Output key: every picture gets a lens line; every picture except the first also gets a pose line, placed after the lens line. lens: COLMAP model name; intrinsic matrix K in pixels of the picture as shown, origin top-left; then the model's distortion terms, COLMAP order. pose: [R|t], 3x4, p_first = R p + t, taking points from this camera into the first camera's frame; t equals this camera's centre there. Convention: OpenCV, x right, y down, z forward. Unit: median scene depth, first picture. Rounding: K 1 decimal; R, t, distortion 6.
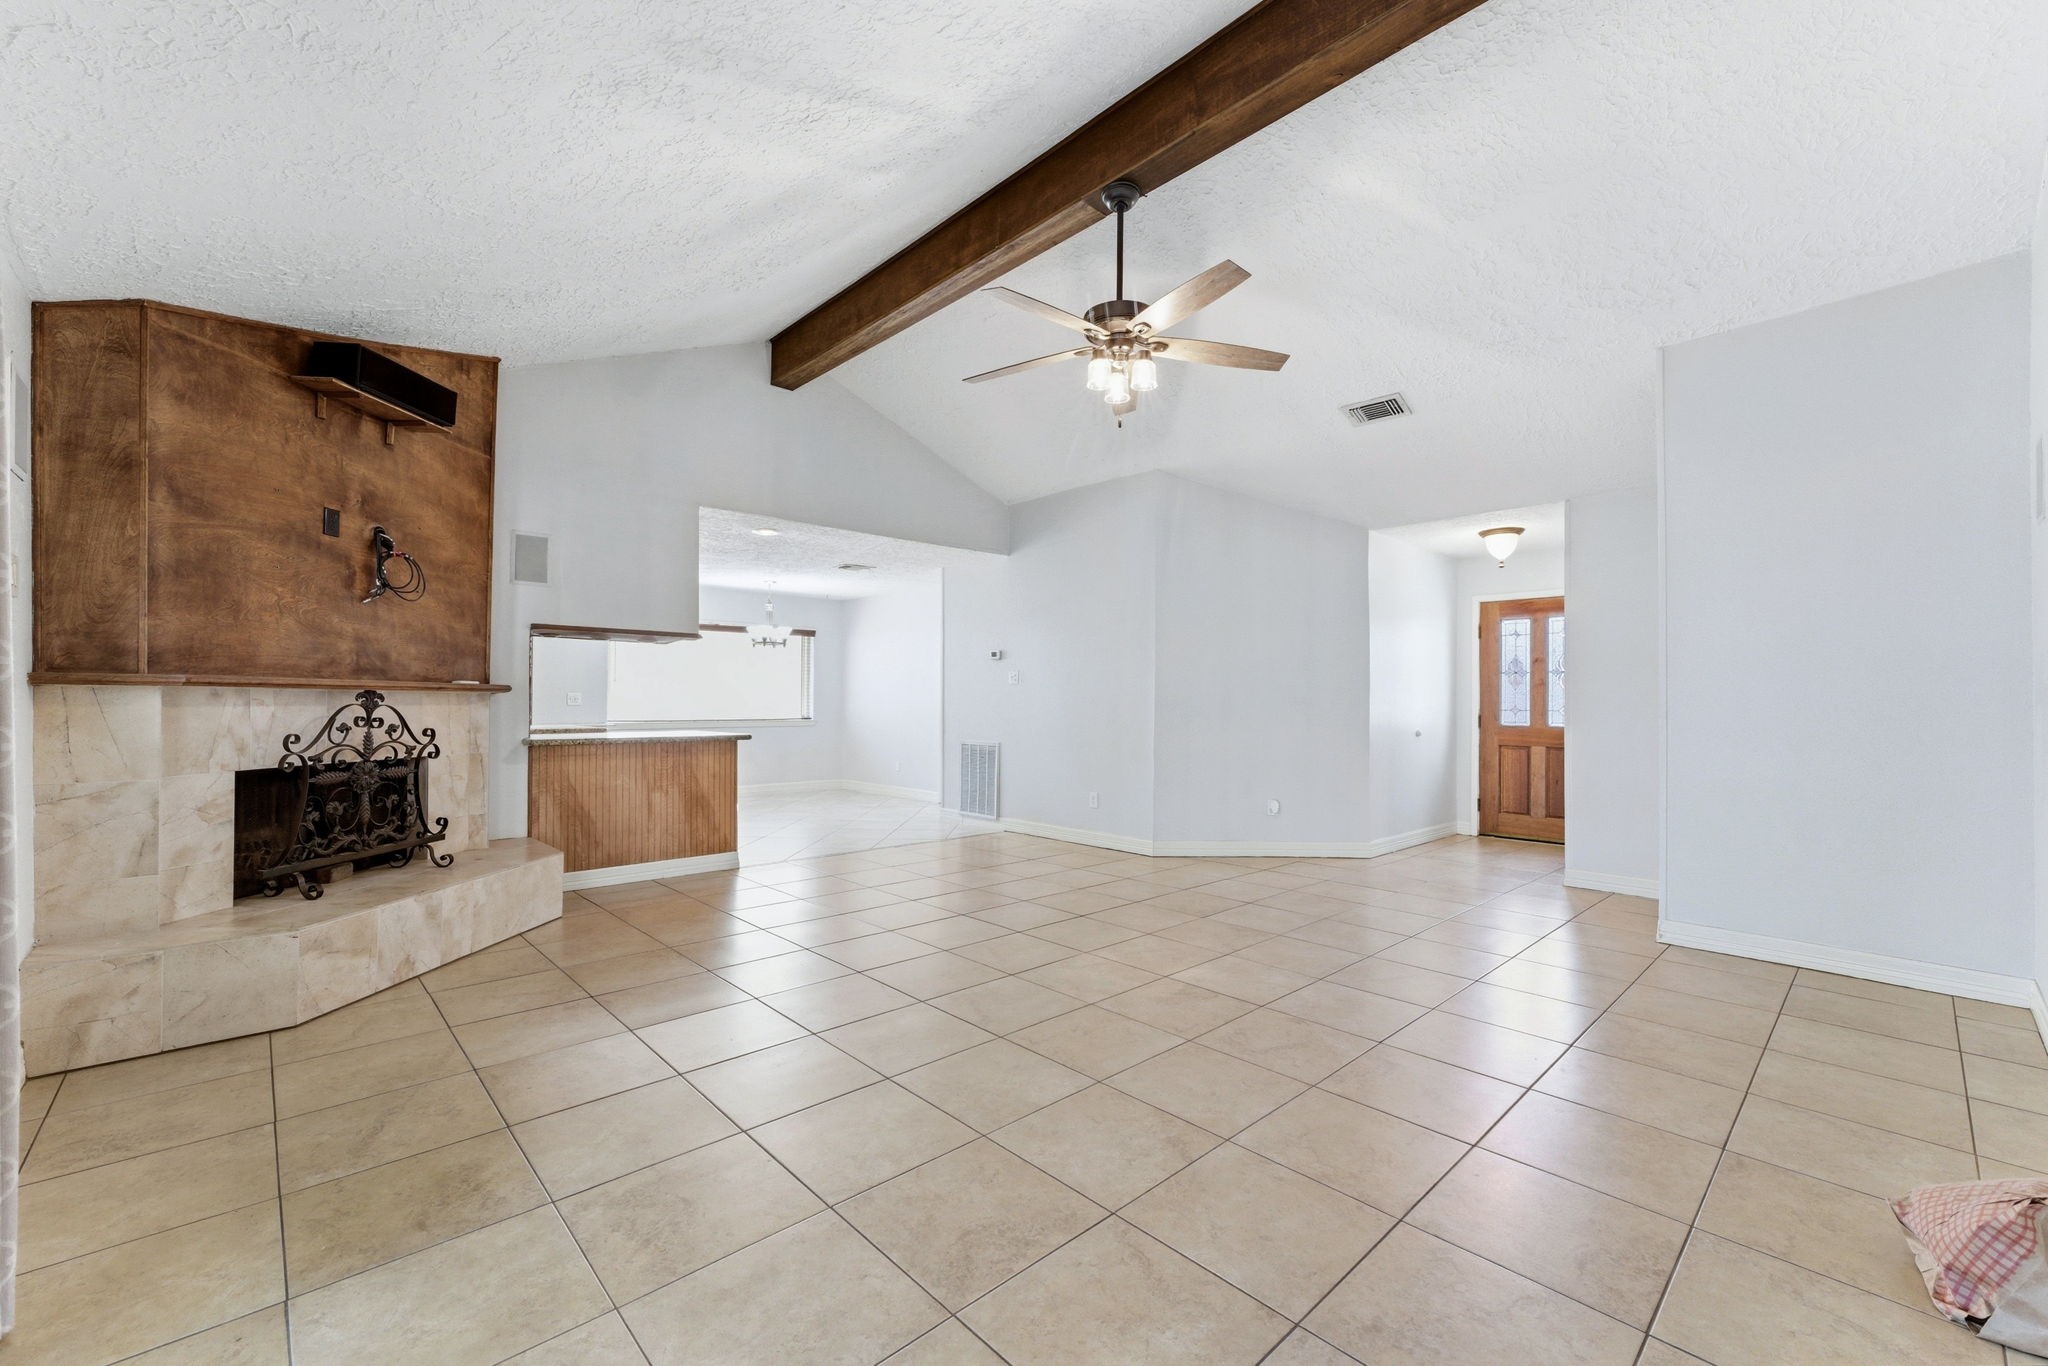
lens RADIAL K [[827.7, 0, 1044.1], [0, 827.7, 688.2], [0, 0, 1]] dist [-0.001850, 0.000009]
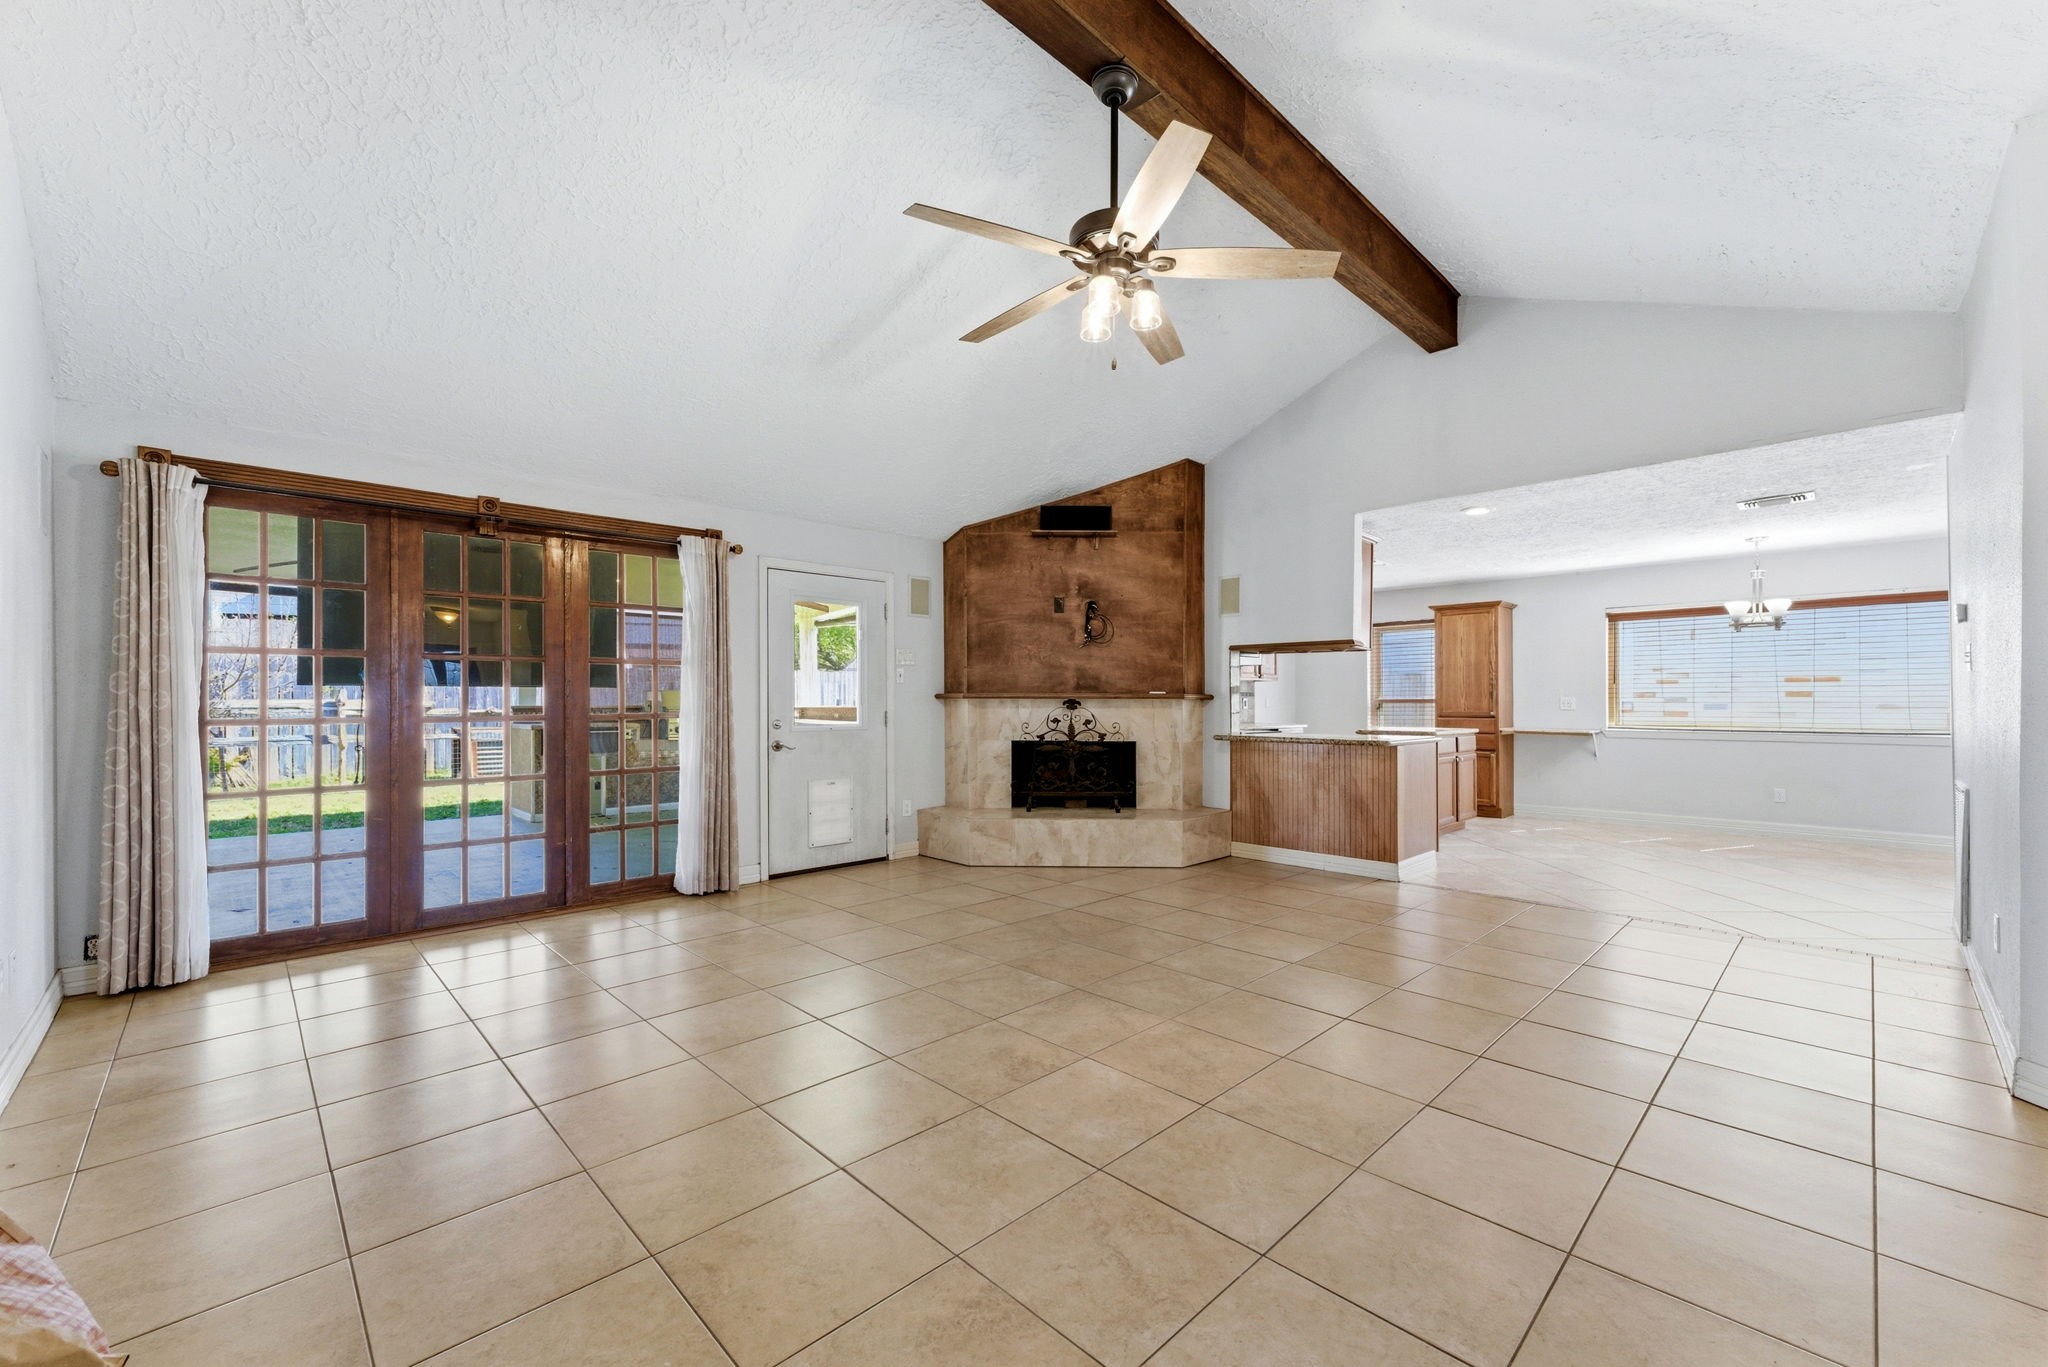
lens RADIAL K [[827.7, 0, 1044.1], [0, 827.7, 688.7], [0, 0, 1]] dist [-0.001850, 0.000009]
pose [[0.015123, -0.022987, -0.999621, 0.894006], [0.015922, 0.999614, -0.022746, 0.018885], [0.999759, -0.015572, 0.015483, 0.914214]]
